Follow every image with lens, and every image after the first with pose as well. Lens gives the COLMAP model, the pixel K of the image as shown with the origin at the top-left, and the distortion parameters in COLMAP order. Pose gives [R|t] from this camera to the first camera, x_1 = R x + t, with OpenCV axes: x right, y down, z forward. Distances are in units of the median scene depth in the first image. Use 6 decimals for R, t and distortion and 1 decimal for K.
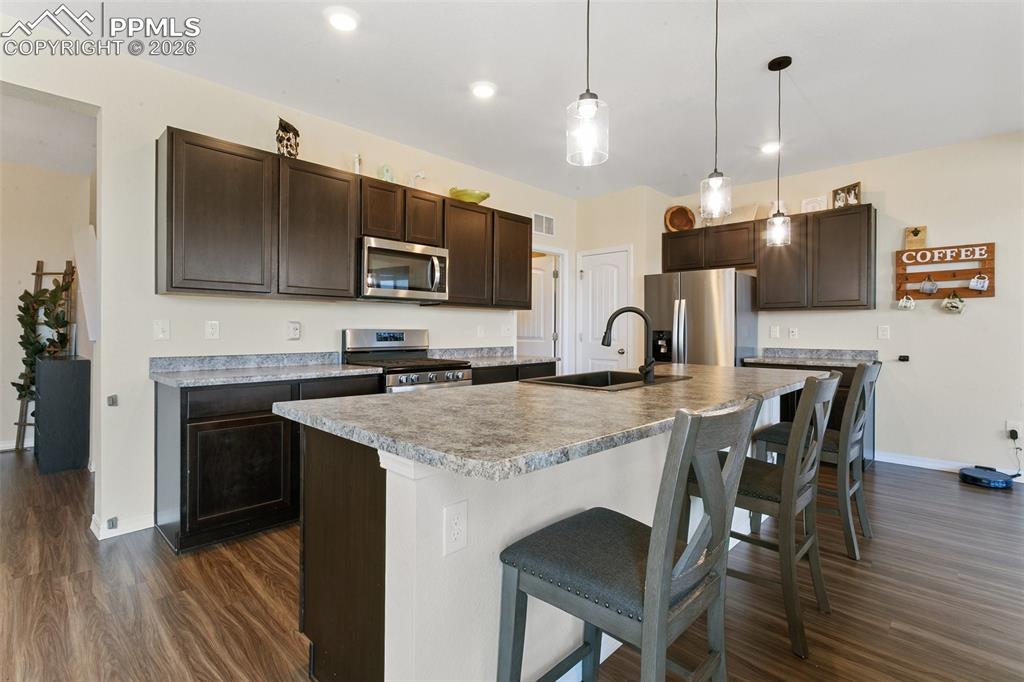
lens RADIAL K [[485.5, 0, 493.4], [0, 485.5, 325.8], [0, 0, 1]] dist [-0.004239, 0.001871]
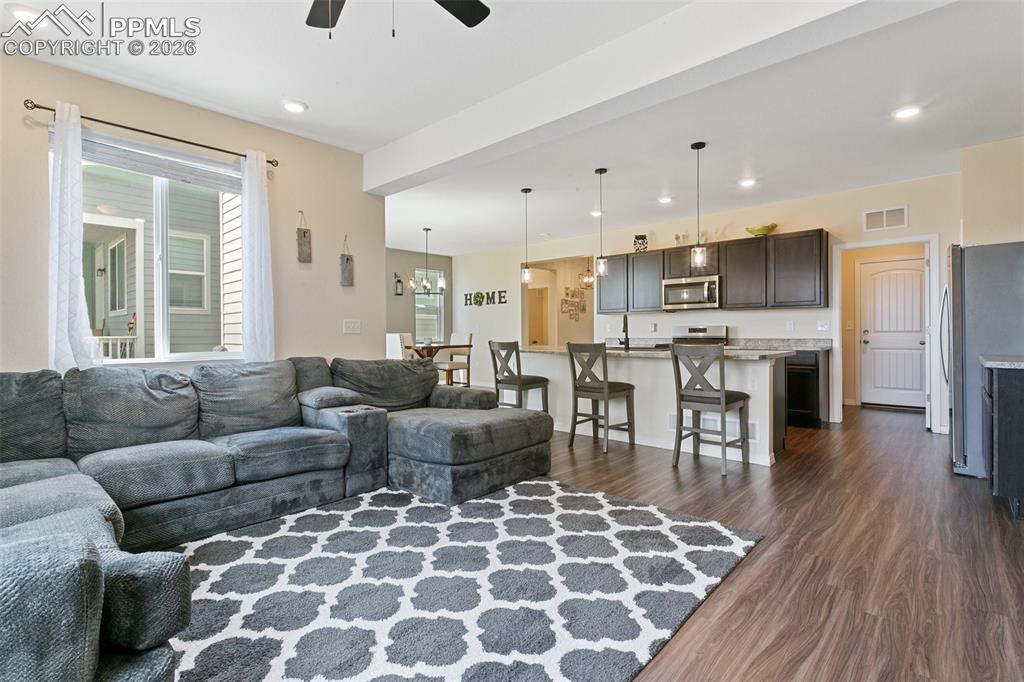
lens RADIAL K [[485.5, 0, 505.4], [0, 485.5, 333.8], [0, 0, 1]] dist [-0.004239, 0.001871]
pose [[0.028883, -0.001256, -0.999582, 1.452015], [0.014669, 0.999892, -0.000833, 0.022567], [0.999475, -0.014639, 0.028898, 0.249806]]
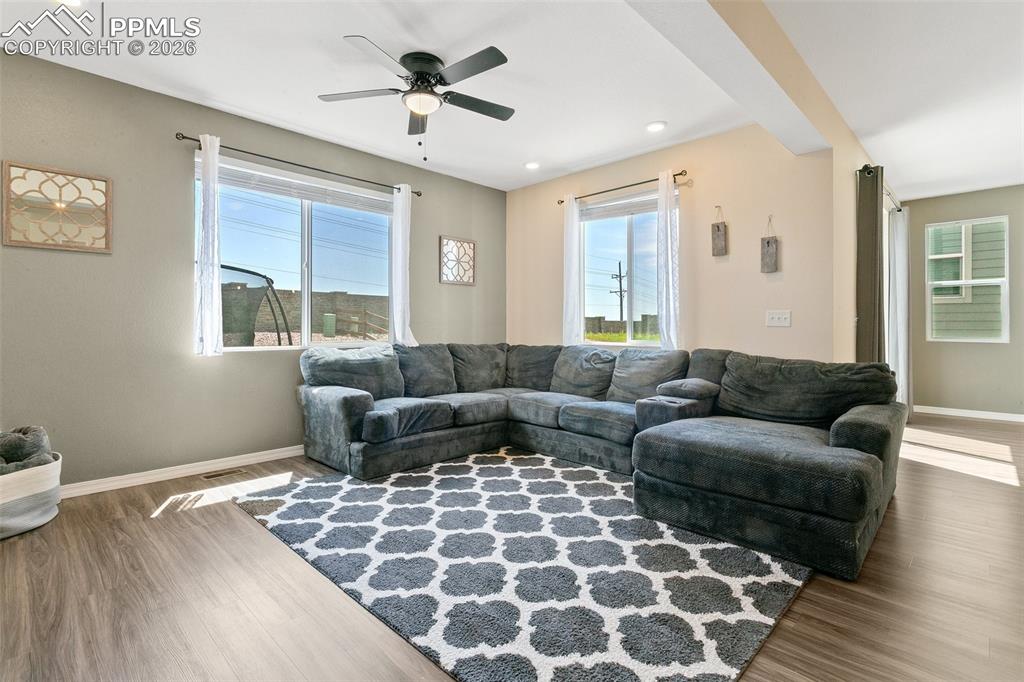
lens RADIAL K [[485.5, 0, 501.3], [0, 485.5, 321.7], [0, 0, 1]] dist [-0.004239, 0.001871]
pose [[-0.999955, -0.006098, 0.007269, 0.880014], [-0.006213, 0.999855, -0.015886, 0.024707], [-0.007171, -0.015931, -0.999847, 0.891202]]
